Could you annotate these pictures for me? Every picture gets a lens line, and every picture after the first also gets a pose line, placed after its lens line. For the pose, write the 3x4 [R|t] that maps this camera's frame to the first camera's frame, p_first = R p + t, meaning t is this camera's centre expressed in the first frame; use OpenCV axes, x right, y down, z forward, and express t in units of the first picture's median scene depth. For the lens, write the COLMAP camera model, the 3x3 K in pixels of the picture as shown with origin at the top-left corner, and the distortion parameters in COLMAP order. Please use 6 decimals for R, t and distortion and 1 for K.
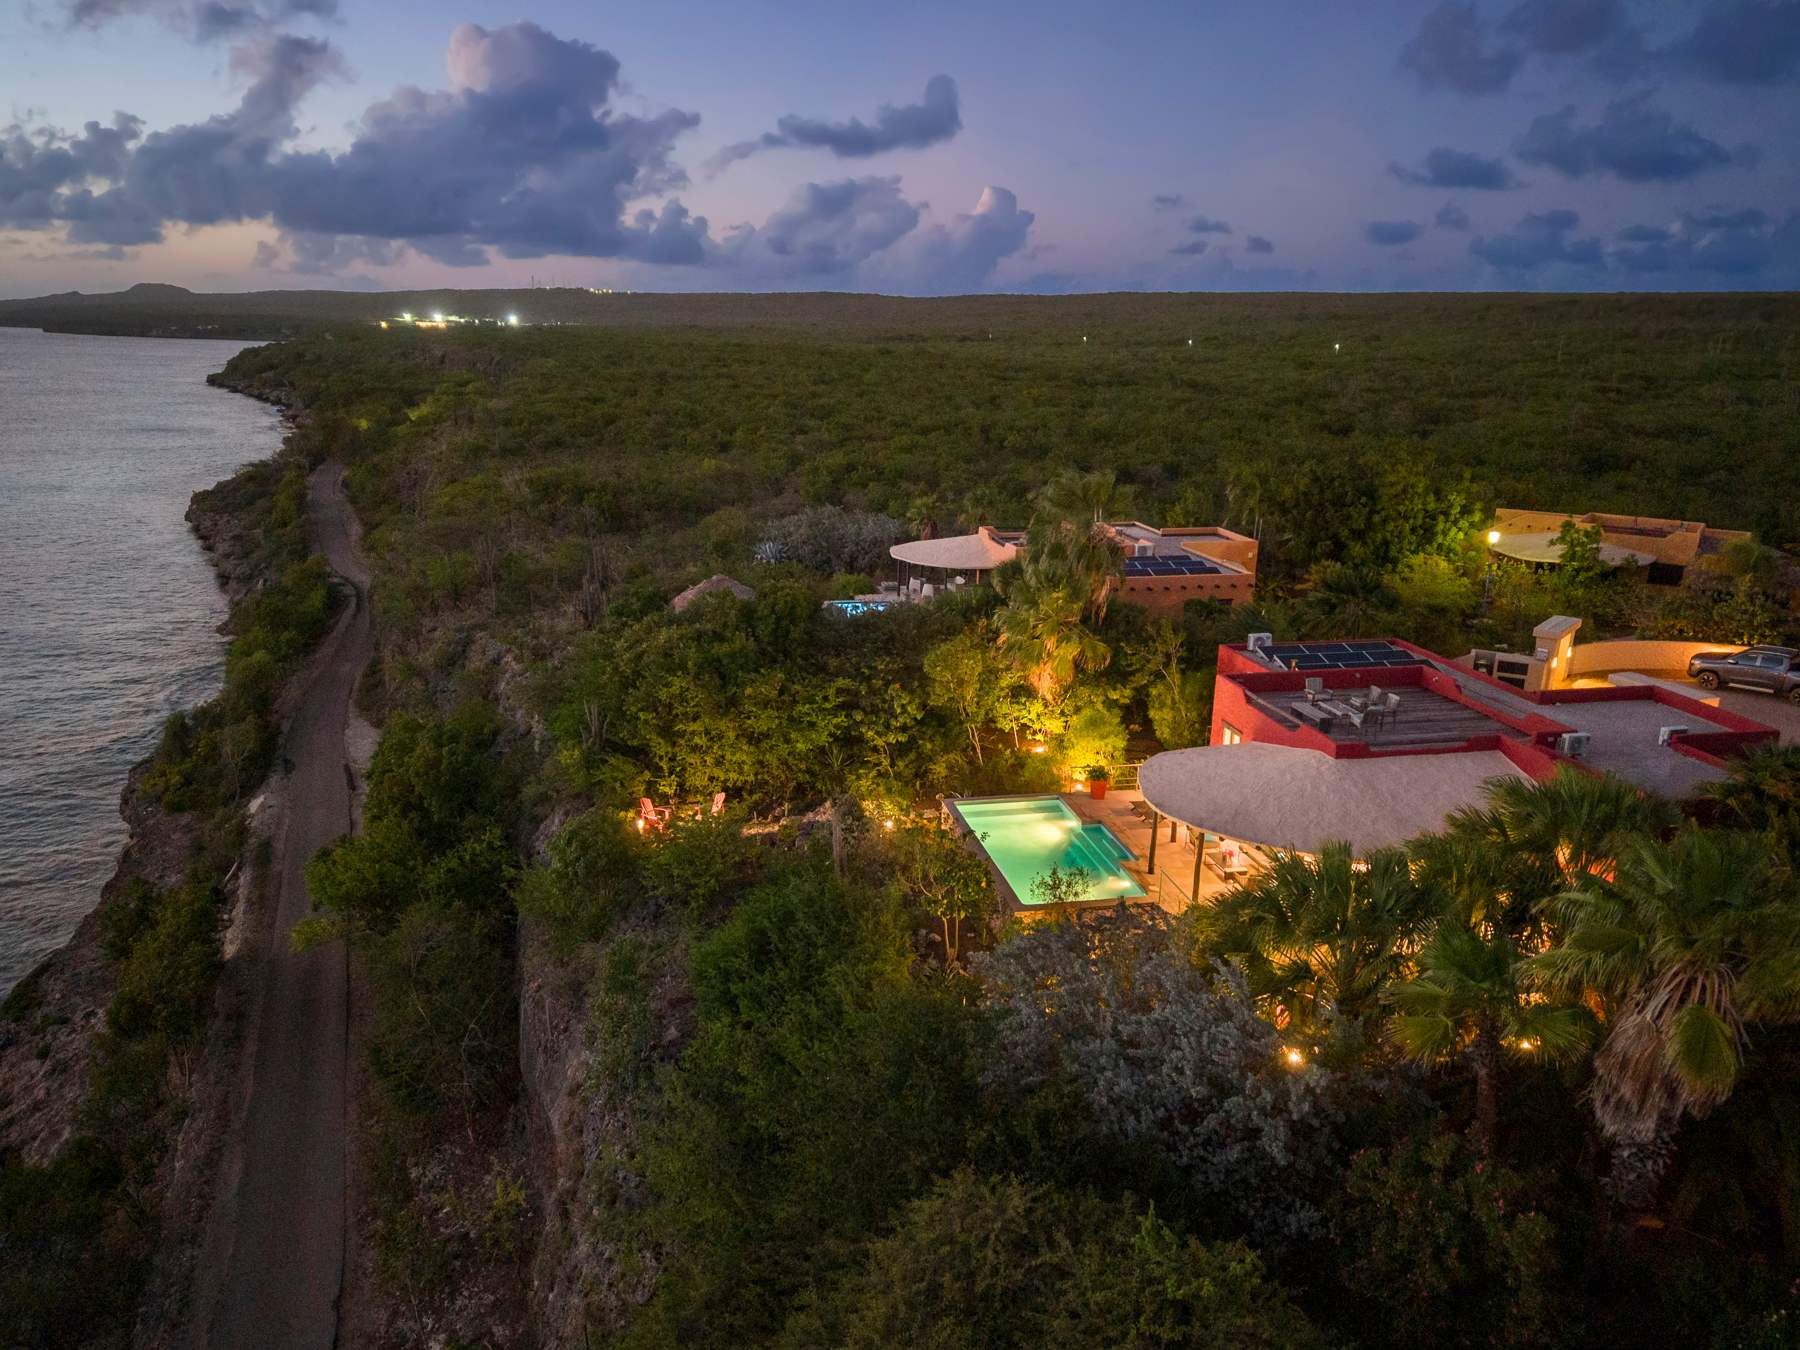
lens RADIAL K [[1232.6, 0, 900.0], [0, 1232.6, 675.0], [0, 0, 1]] dist [0.041009, -0.036473]
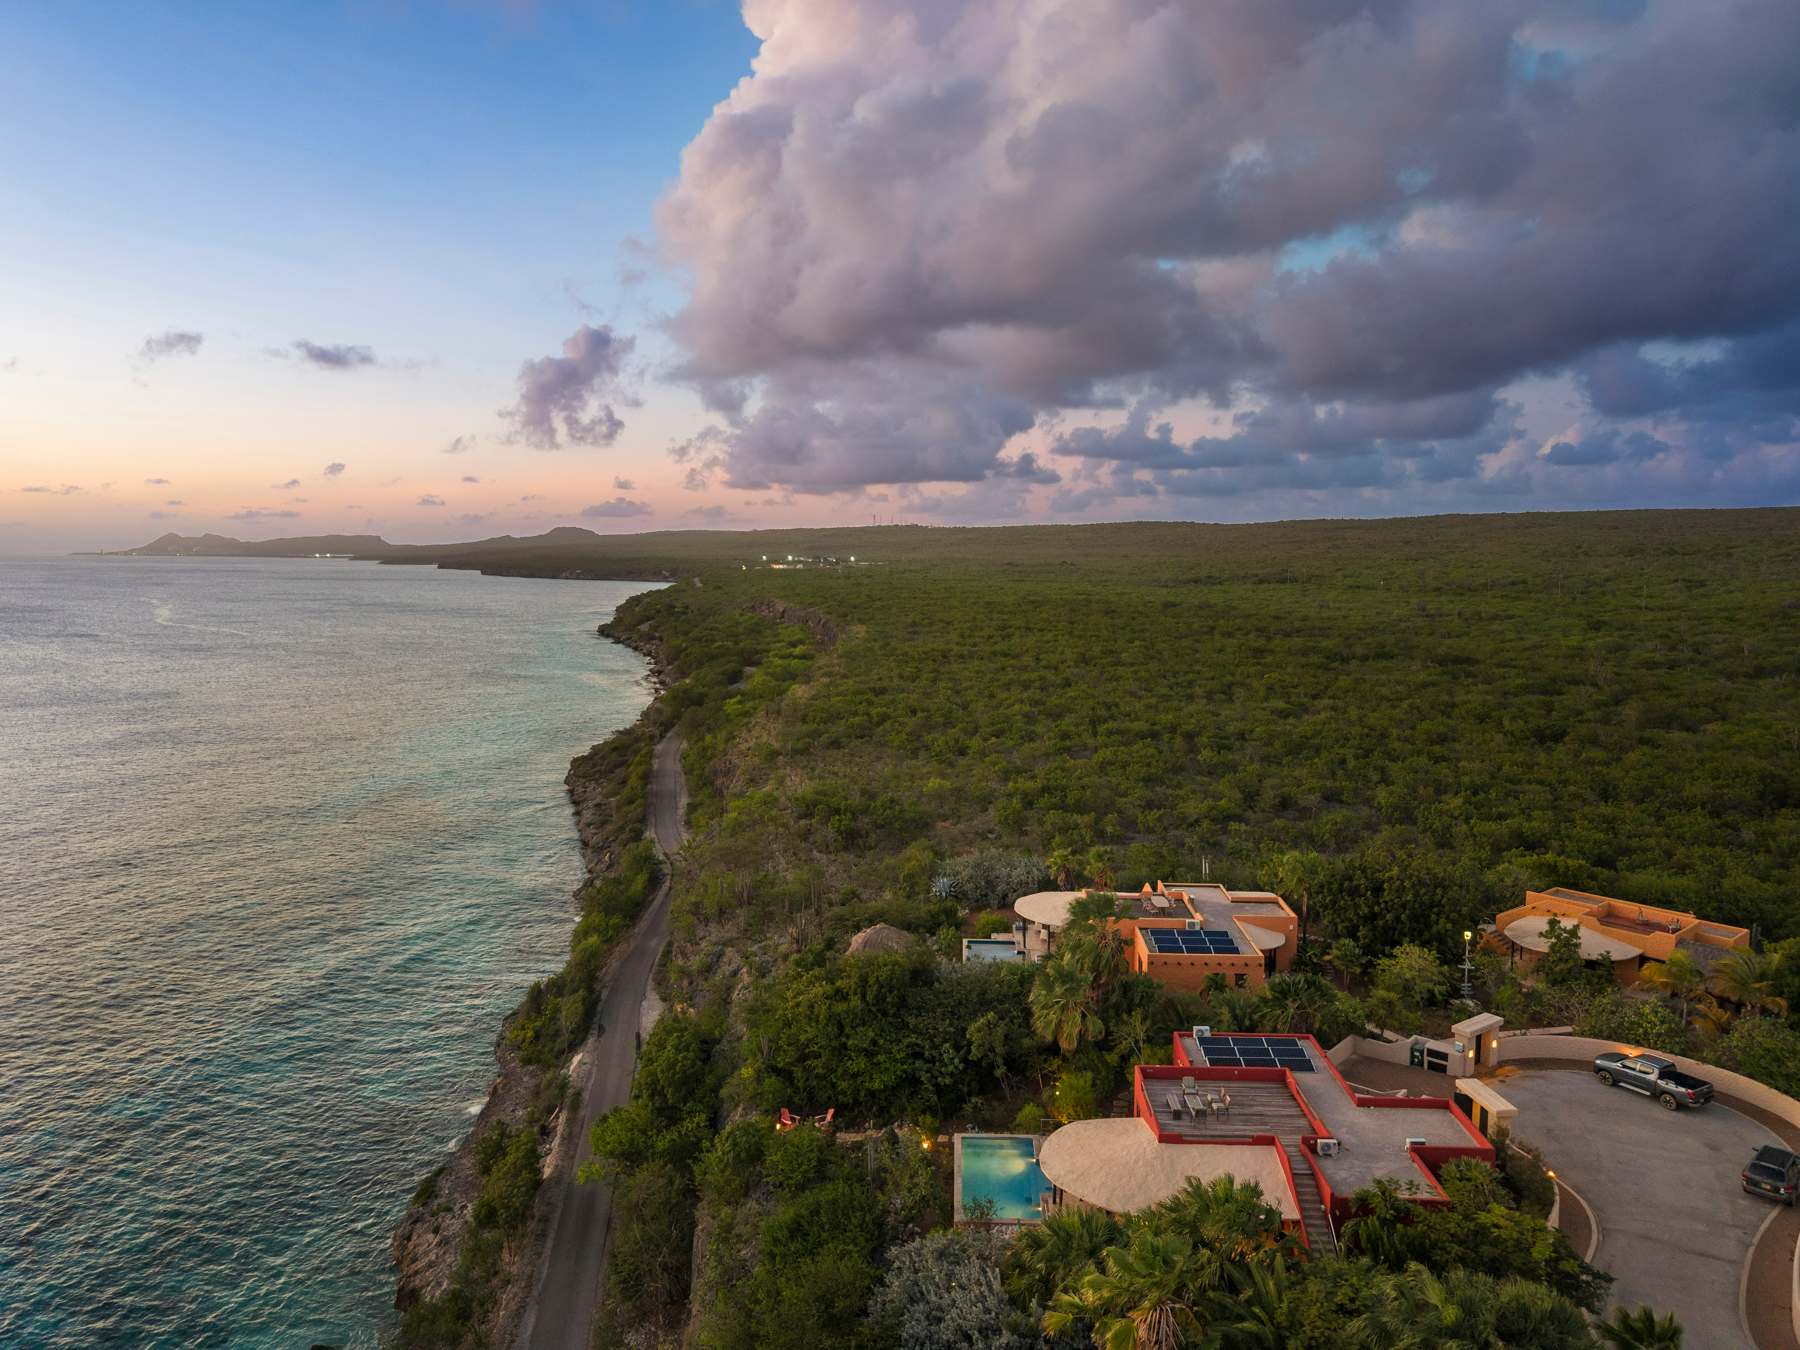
lens RADIAL K [[1190.7, 0, 900.0], [0, 1190.7, 675.0], [0, 0, 1]] dist [0.004338, -0.003518]
pose [[0.968900, 0.007839, -0.247329, 0.222749], [-0.052878, 0.982970, -0.175992, -0.133290], [0.241737, 0.183597, 0.952814, -0.375072]]
